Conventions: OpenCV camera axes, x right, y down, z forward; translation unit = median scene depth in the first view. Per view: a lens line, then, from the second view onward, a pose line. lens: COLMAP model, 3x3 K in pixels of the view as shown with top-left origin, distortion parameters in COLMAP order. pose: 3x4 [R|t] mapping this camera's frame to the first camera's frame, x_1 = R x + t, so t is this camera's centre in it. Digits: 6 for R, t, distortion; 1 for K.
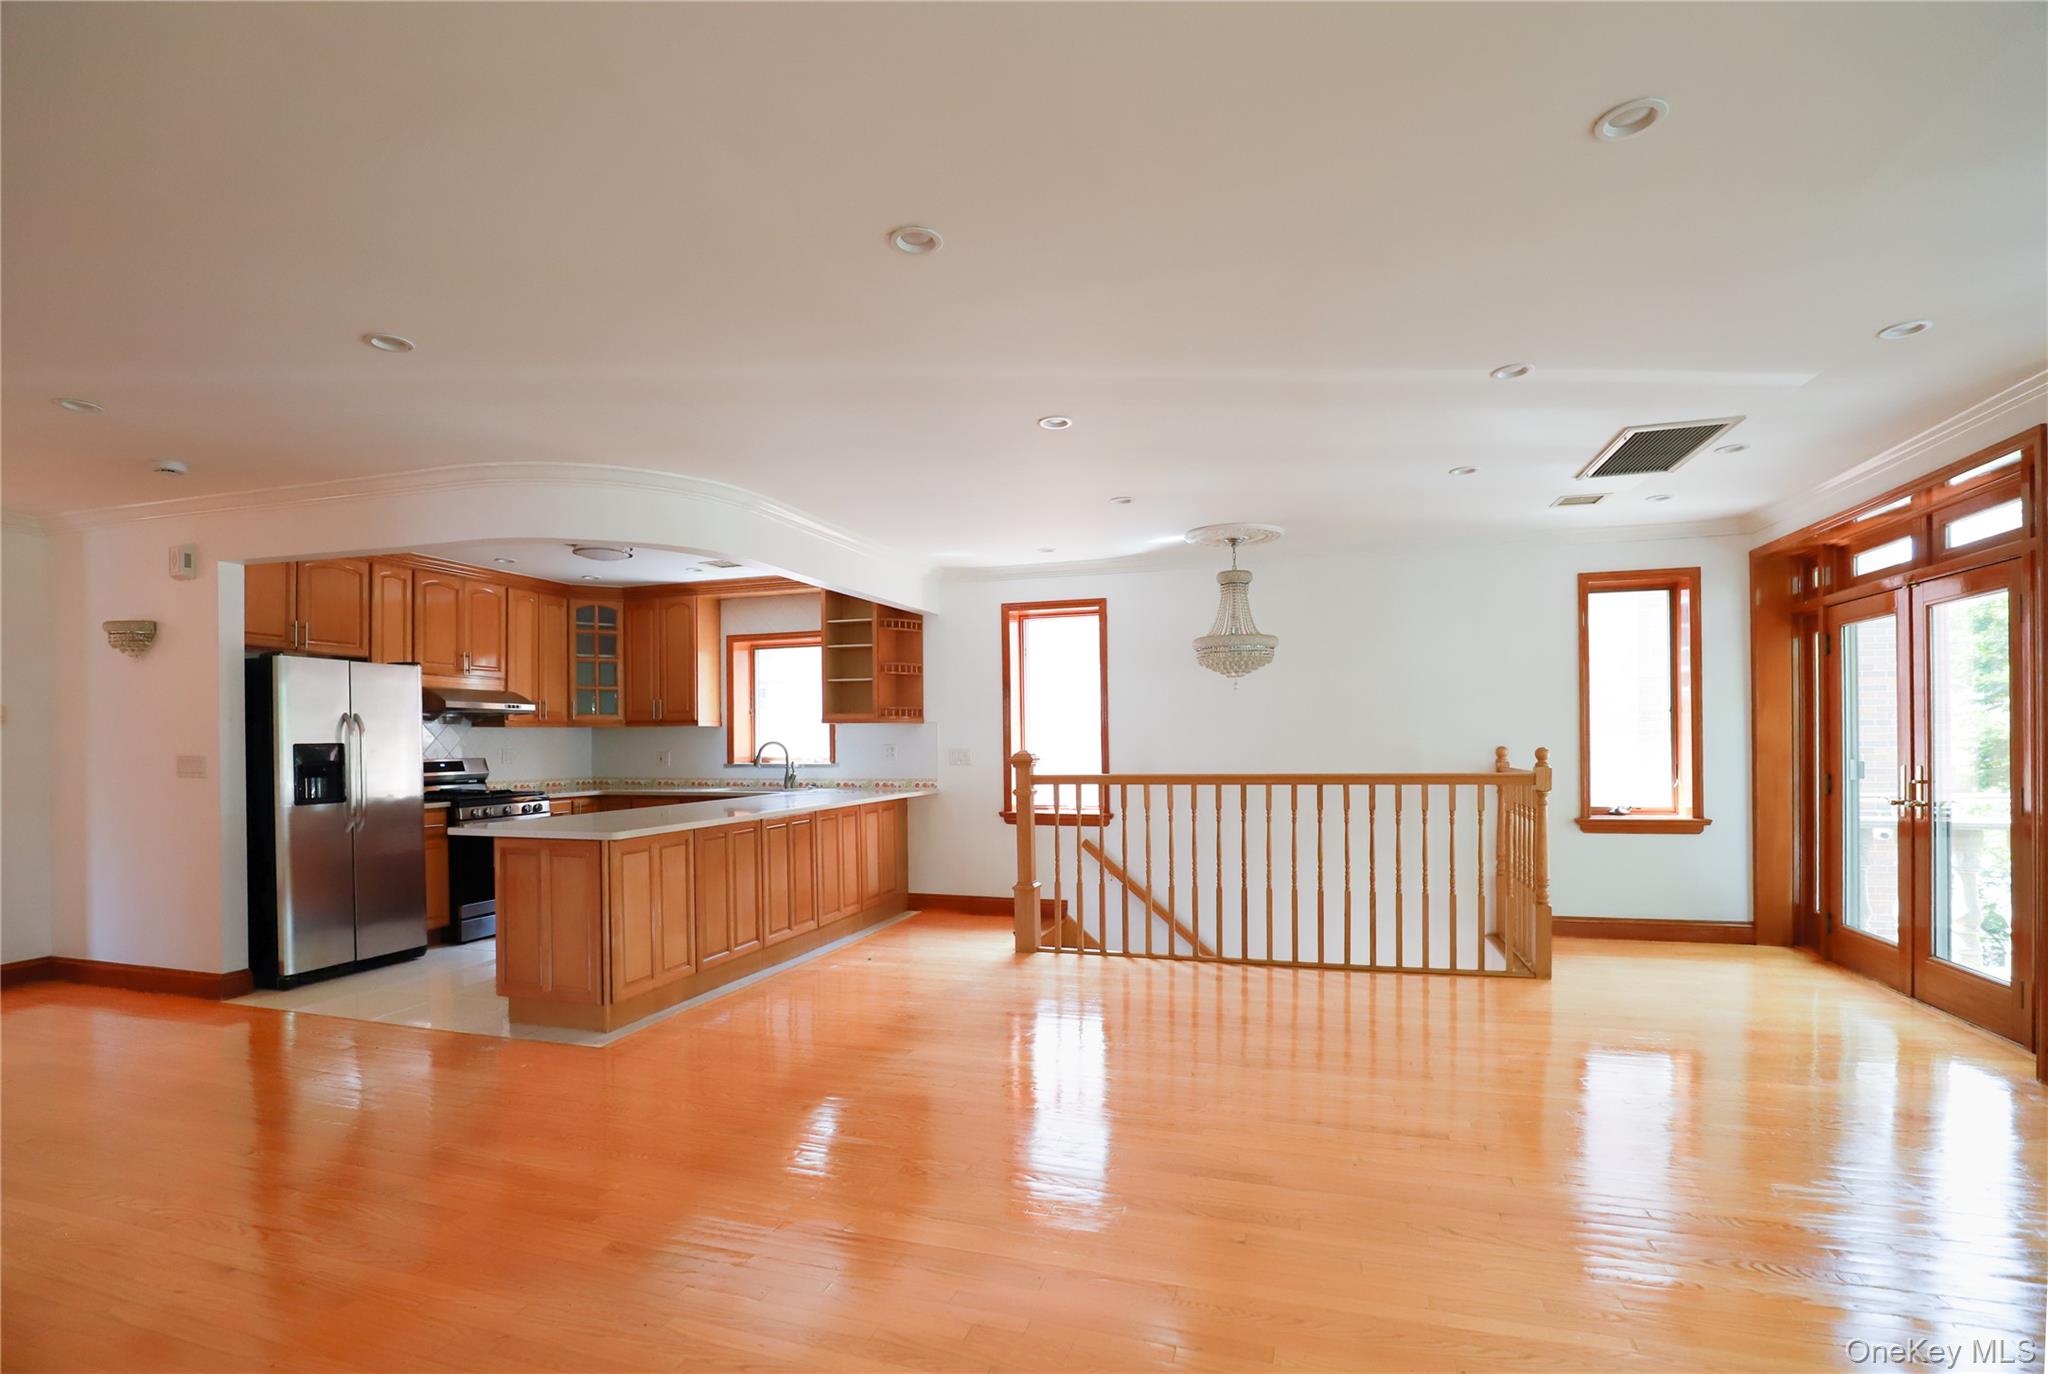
lens RADIAL K [[925.6, 0, 1013.2], [0, 925.6, 744.4], [0, 0, 1]] dist [-0.028497, 0.000683]
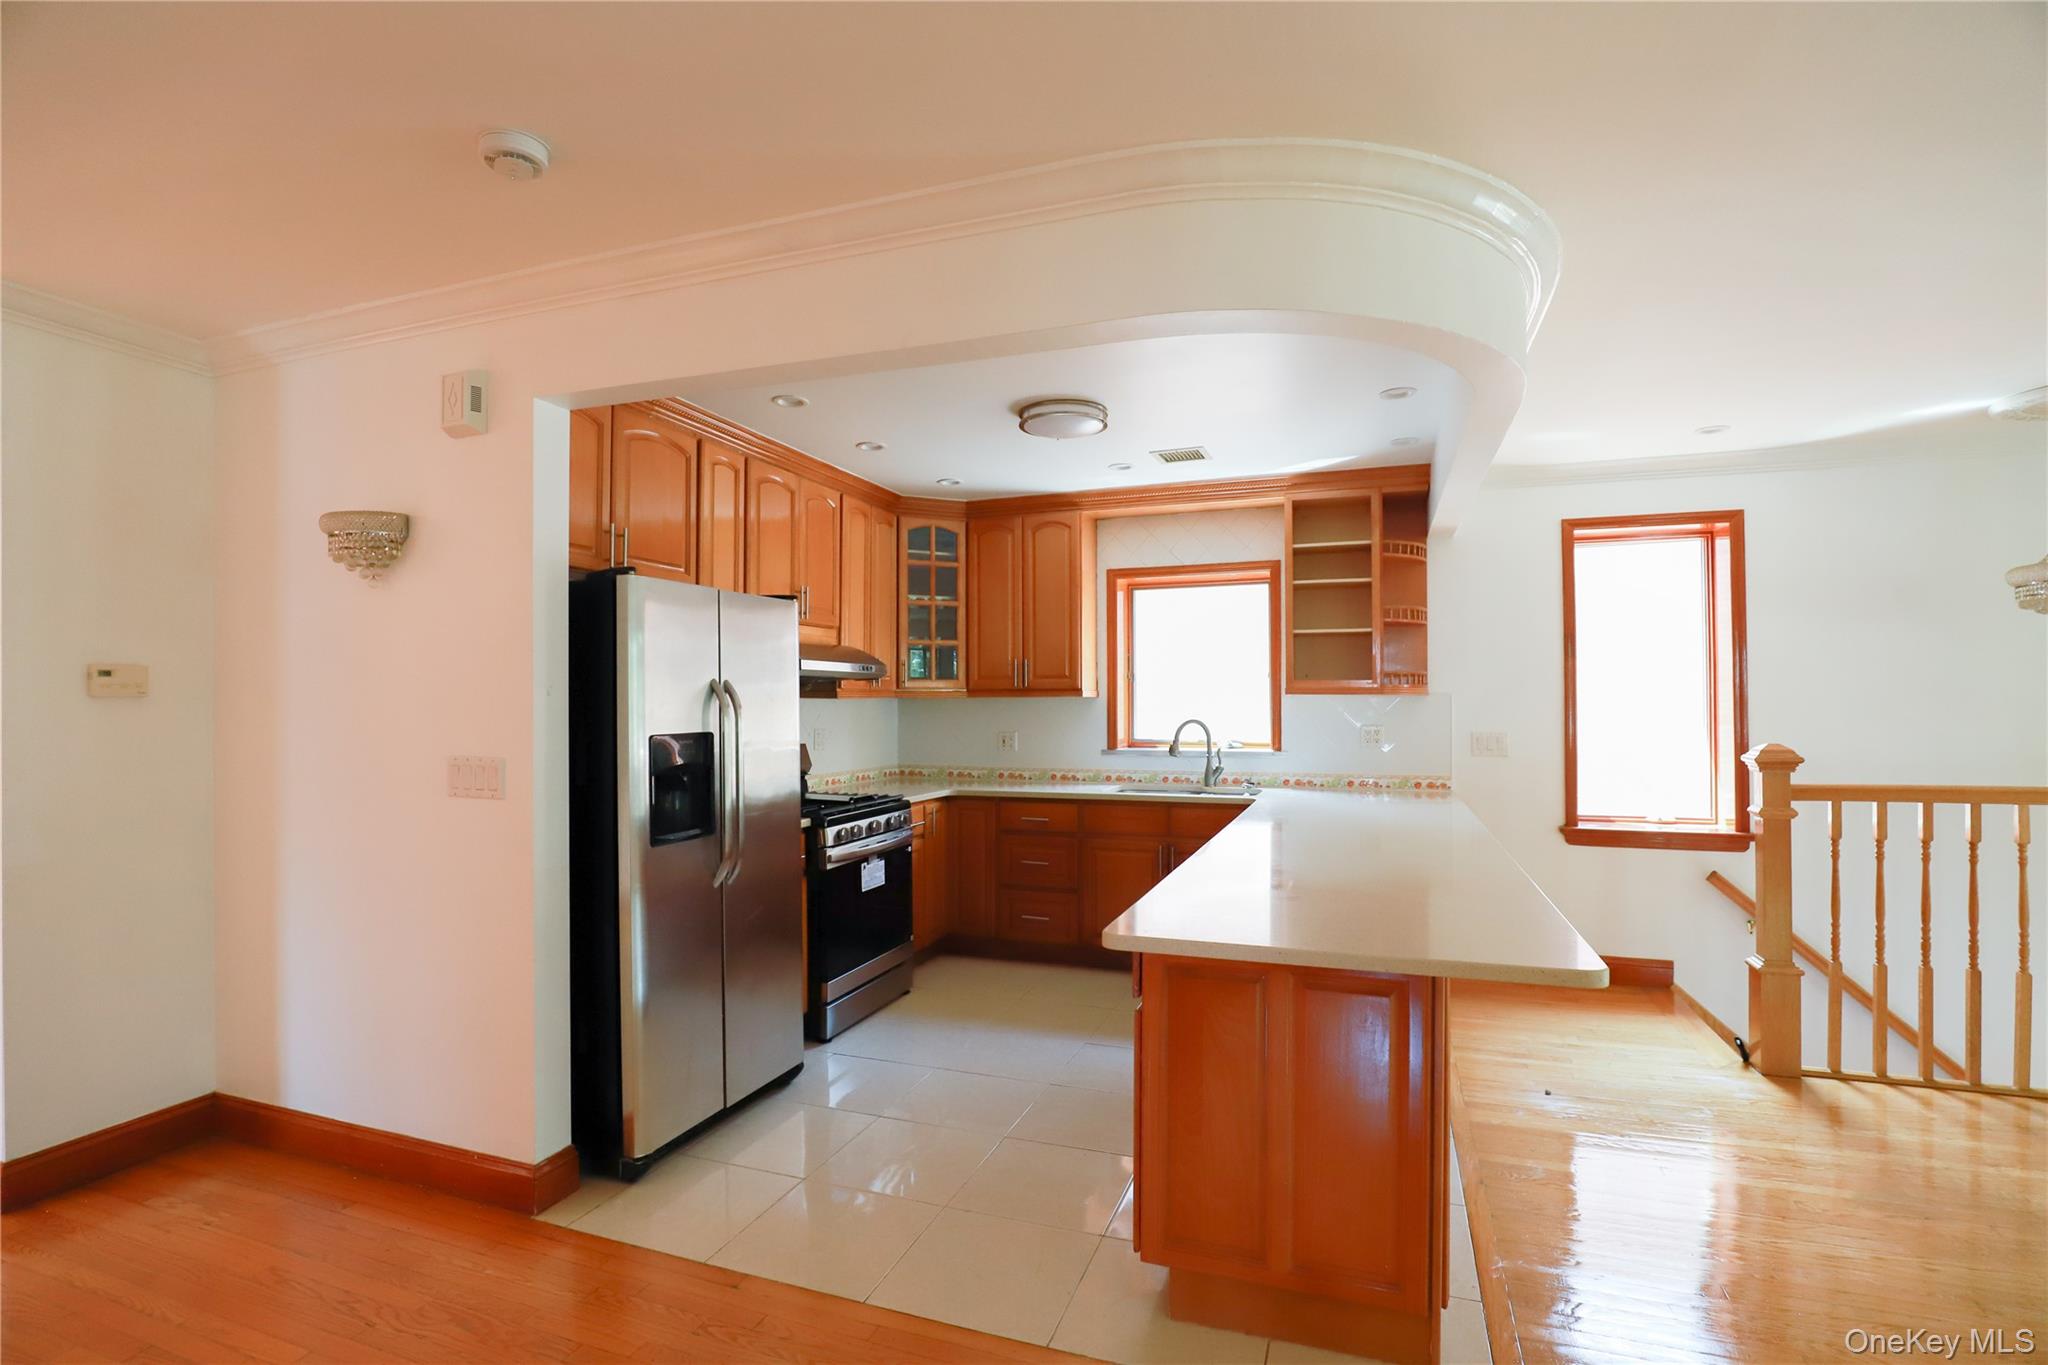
lens RADIAL K [[929.3, 0, 1028.4], [0, 929.3, 688.8], [0, 0, 1]] dist [-0.026909, 0.000373]
pose [[0.998719, 0.003957, -0.050439, -0.380068], [-0.004885, 0.999821, -0.018276, -0.014141], [0.050358, 0.018499, 0.998560, 0.320338]]
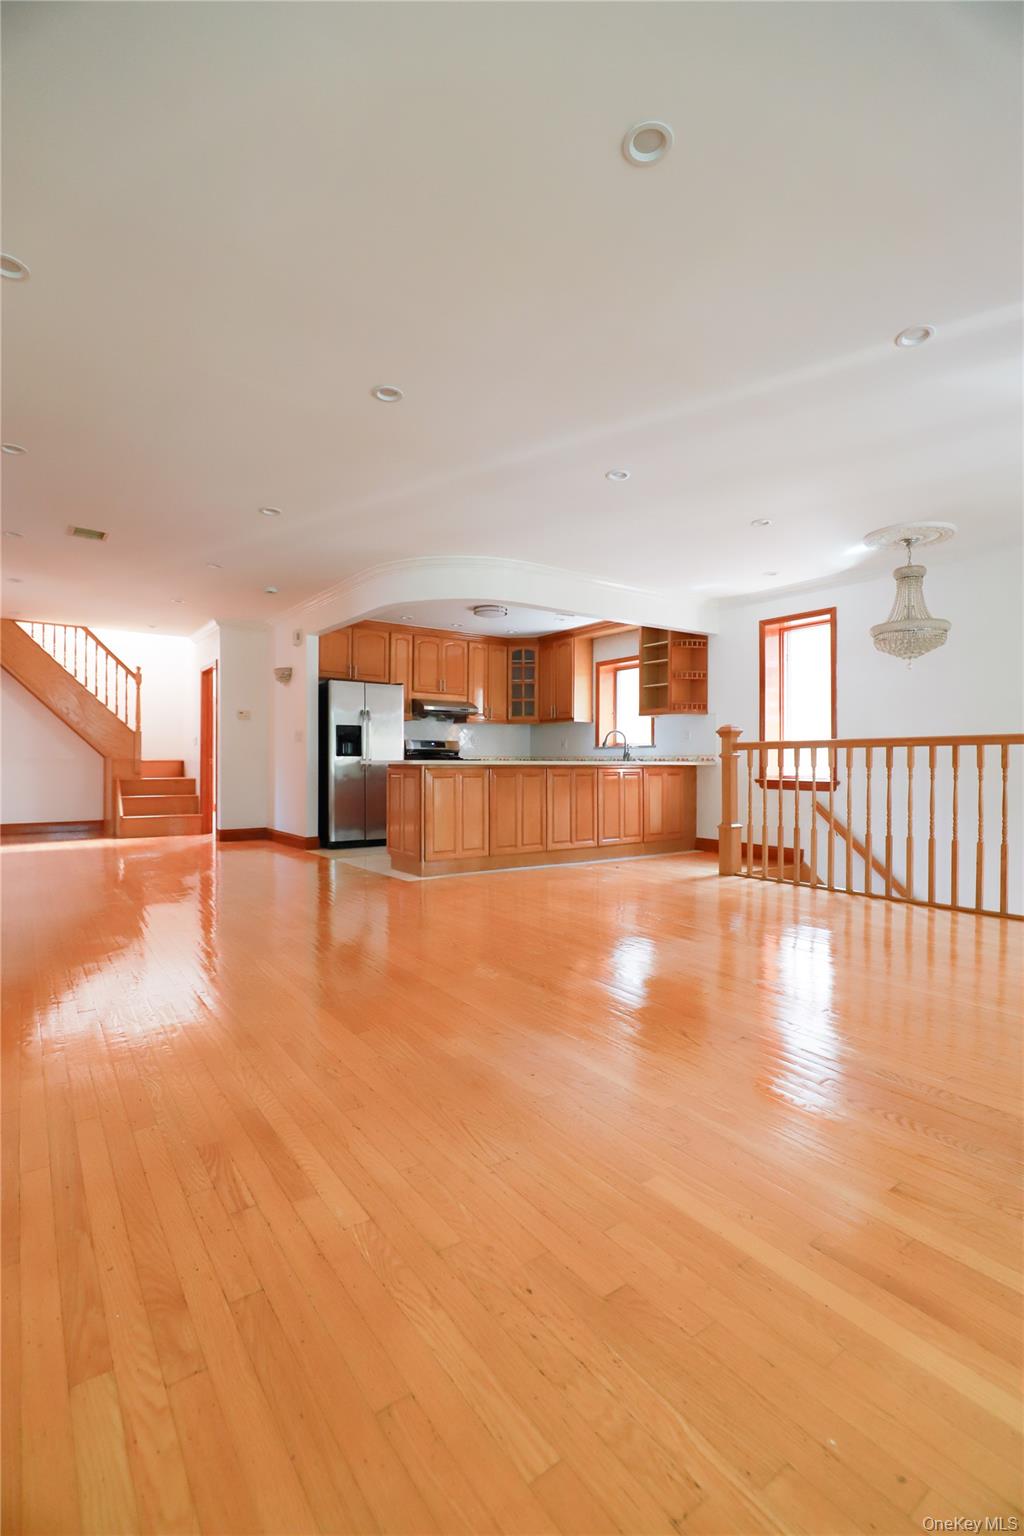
lens RADIAL K [[685.8, 0, 547.5], [0, 685.8, 770.2], [0, 0, 1]] dist [-0.028541, 0.000558]
pose [[0.818018, 0.014978, -0.574997, 0.313341], [-0.010989, 0.999885, 0.010412, 0.055145], [0.575087, -0.002198, 0.818089, 0.034345]]
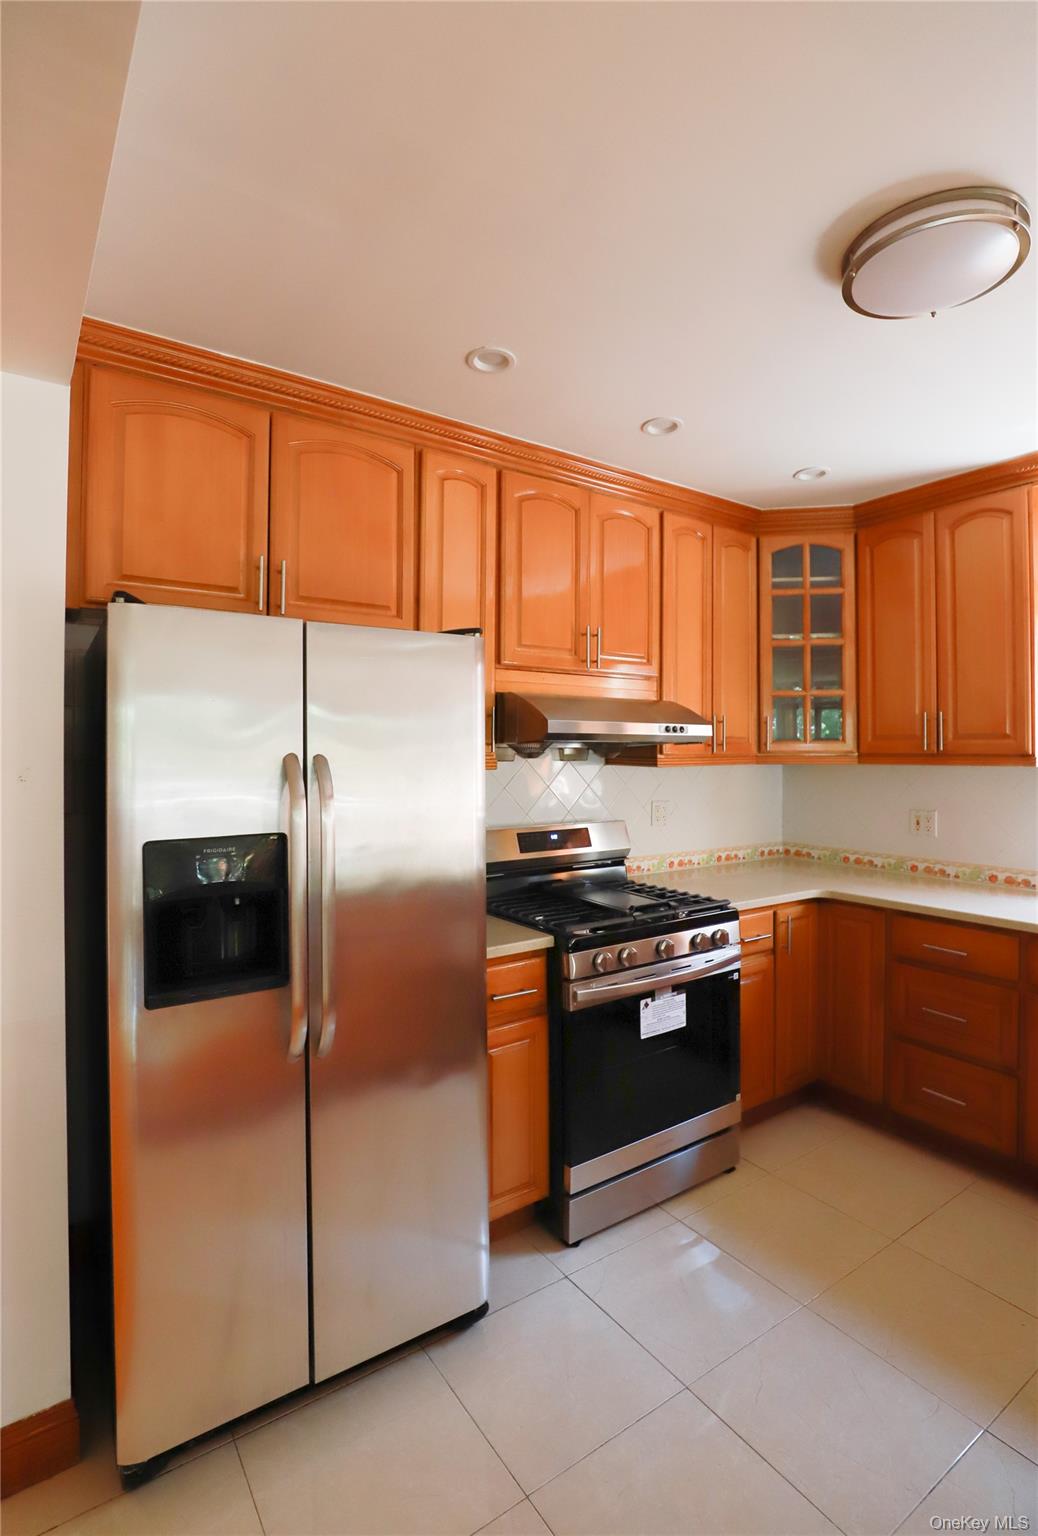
lens RADIAL K [[730.1, 0, 531.4], [0, 730.1, 743.7], [0, 0, 1]] dist [-0.029132, 0.002098]
pose [[0.784915, -0.000961, -0.619603, -0.346760], [-0.009103, 0.999873, -0.013082, -0.026664], [0.619537, 0.015908, 0.784806, 0.617706]]
